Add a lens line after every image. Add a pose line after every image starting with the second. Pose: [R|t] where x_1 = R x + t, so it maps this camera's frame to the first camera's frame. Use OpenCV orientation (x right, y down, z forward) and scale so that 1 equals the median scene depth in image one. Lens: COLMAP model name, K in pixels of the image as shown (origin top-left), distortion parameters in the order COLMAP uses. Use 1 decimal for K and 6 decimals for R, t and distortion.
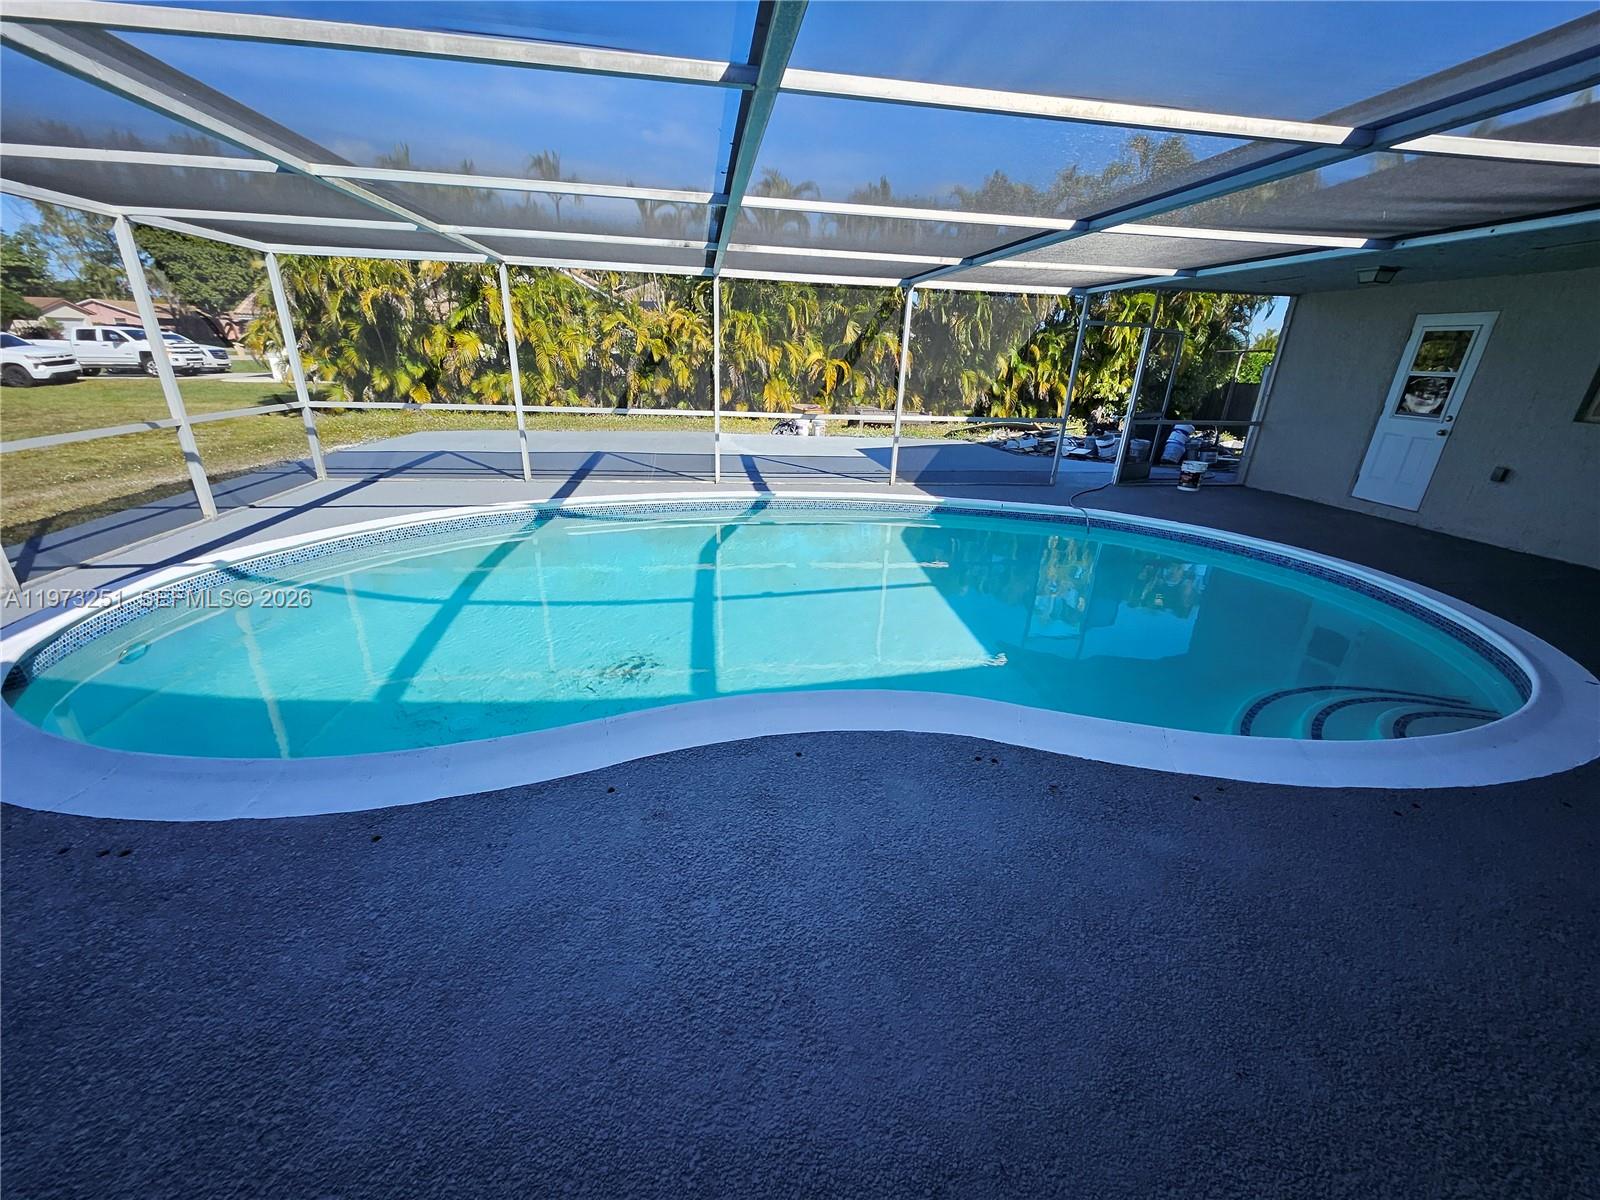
lens RADIAL K [[627.8, 0, 802.4], [0, 627.8, 588.7], [0, 0, 1]] dist [0.020212, -0.013190]
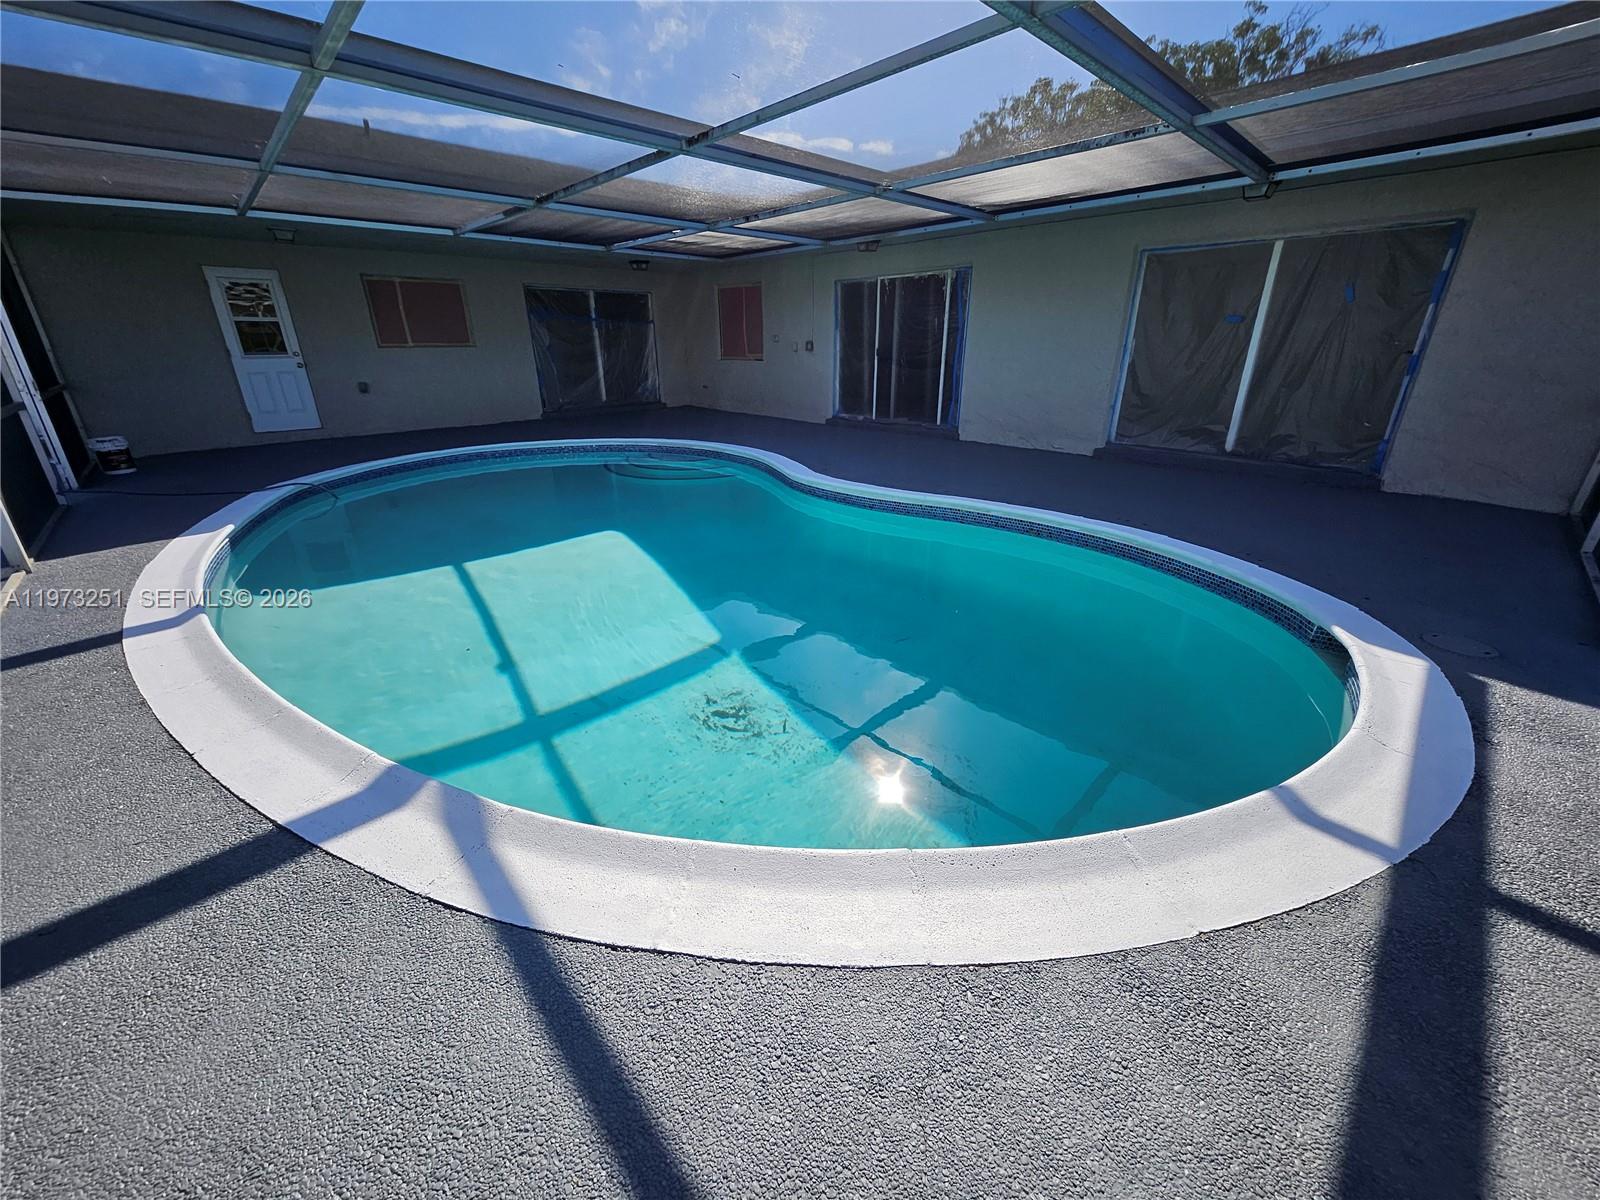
lens RADIAL K [[627.8, 0, 802.4], [0, 627.8, 588.7], [0, 0, 1]] dist [0.020212, -0.013190]
pose [[-0.583648, -0.325214, 0.744037, -0.251767], [0.272136, 0.784962, 0.556575, -0.117409], [-0.765047, 0.527323, -0.369639, 0.331962]]
